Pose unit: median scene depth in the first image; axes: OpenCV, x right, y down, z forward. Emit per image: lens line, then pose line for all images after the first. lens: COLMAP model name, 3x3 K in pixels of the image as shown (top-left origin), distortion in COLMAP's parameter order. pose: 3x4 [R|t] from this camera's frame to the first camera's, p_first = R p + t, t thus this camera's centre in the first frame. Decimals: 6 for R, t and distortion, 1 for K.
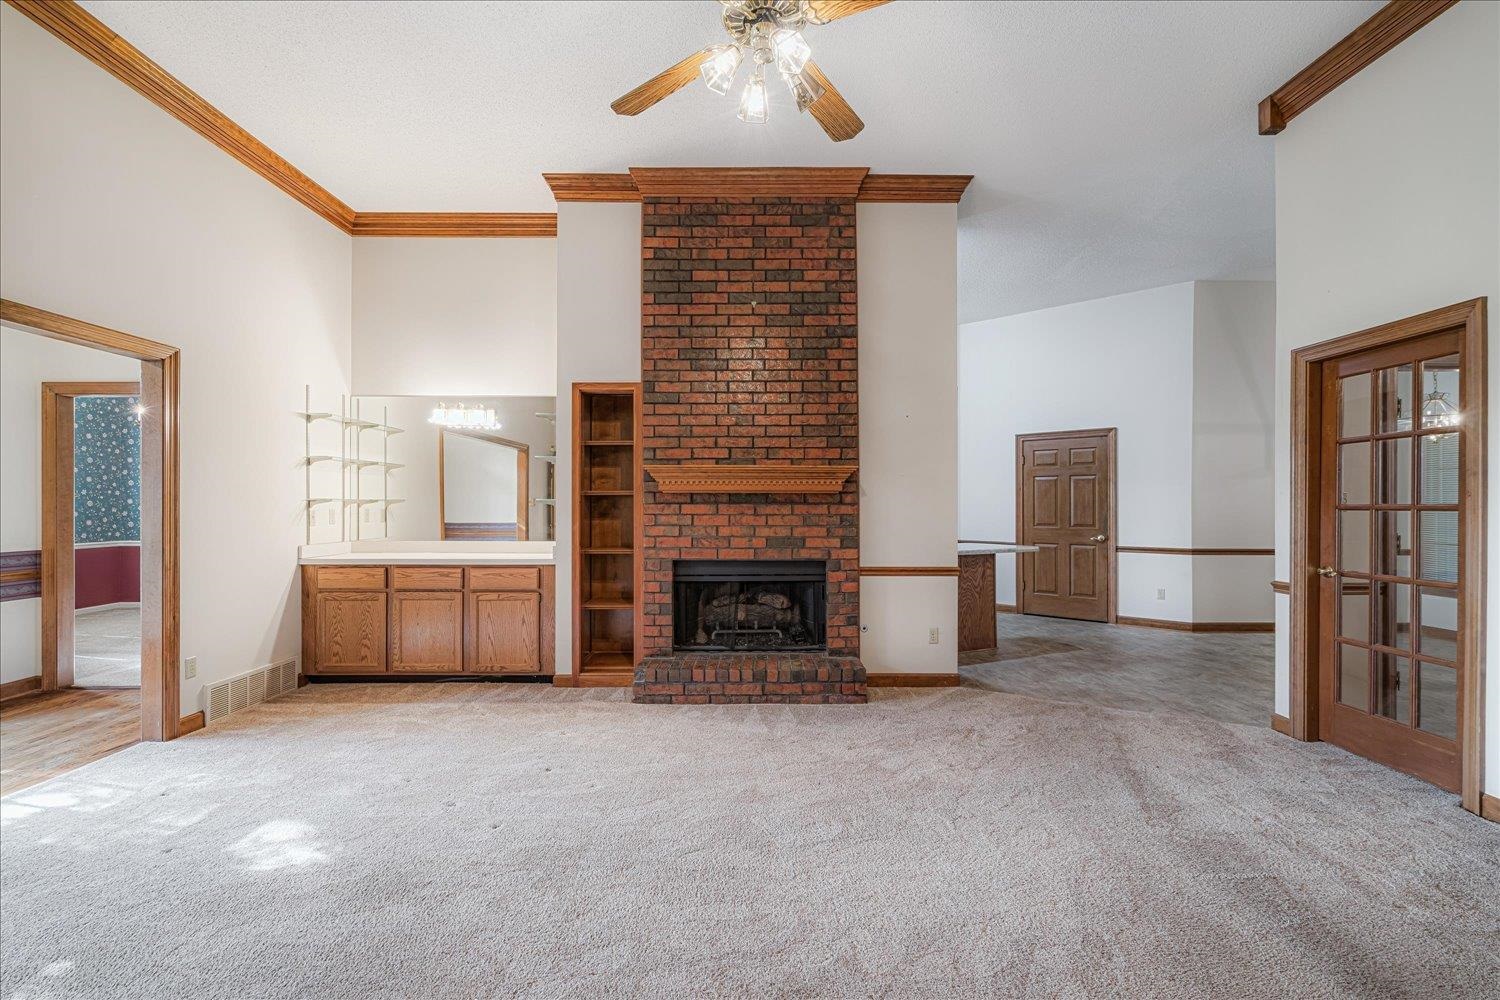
lens RADIAL K [[689.8, 0, 750.0], [0, 689.8, 500.0], [0, 0, 1]] dist [-0.002137, 0.000102]
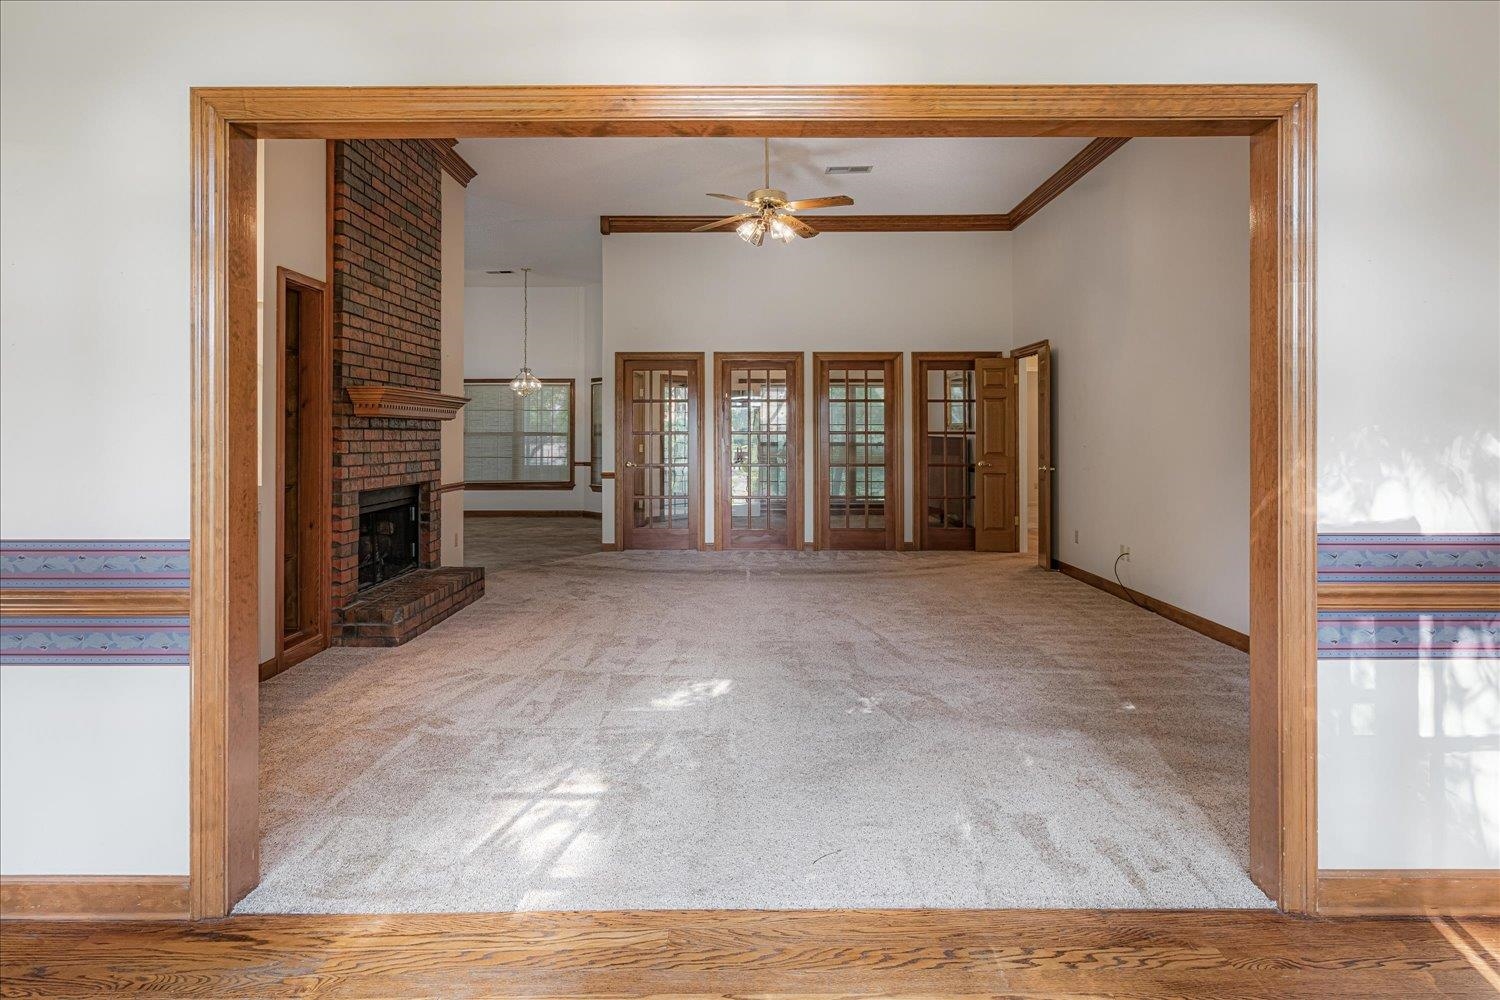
lens RADIAL K [[790.6, 0, 748.7], [0, 790.6, 435.4], [0, 0, 1]] dist [0.000452, 0.000093]
pose [[0.001308, 0.000281, 0.999999, -1.136556], [-0.003031, 0.999995, -0.000277, 0.012731], [-0.999995, -0.003031, 0.001309, 0.494811]]
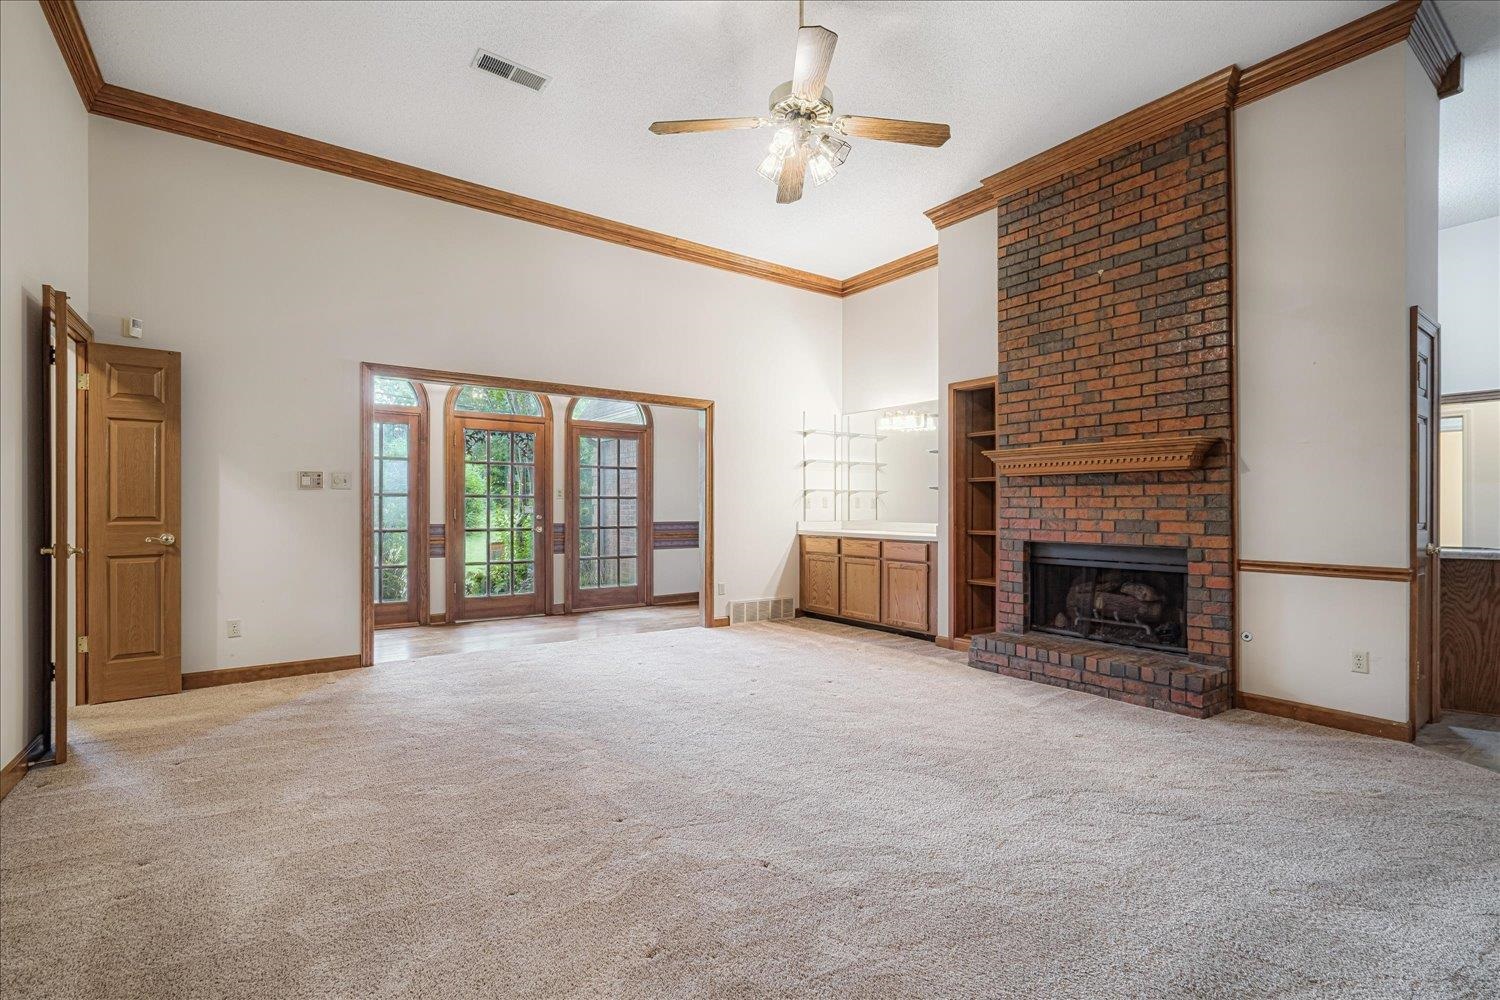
lens RADIAL K [[687.8, 0, 750.0], [0, 687.8, 500.0], [0, 0, 1]] dist [0.018392, 0.000284]
pose [[0.584064, -0.007951, -0.811669, 0.490219], [0.003698, 0.999968, -0.007134, 0.031228], [0.811699, 0.001165, 0.584075, 0.060115]]
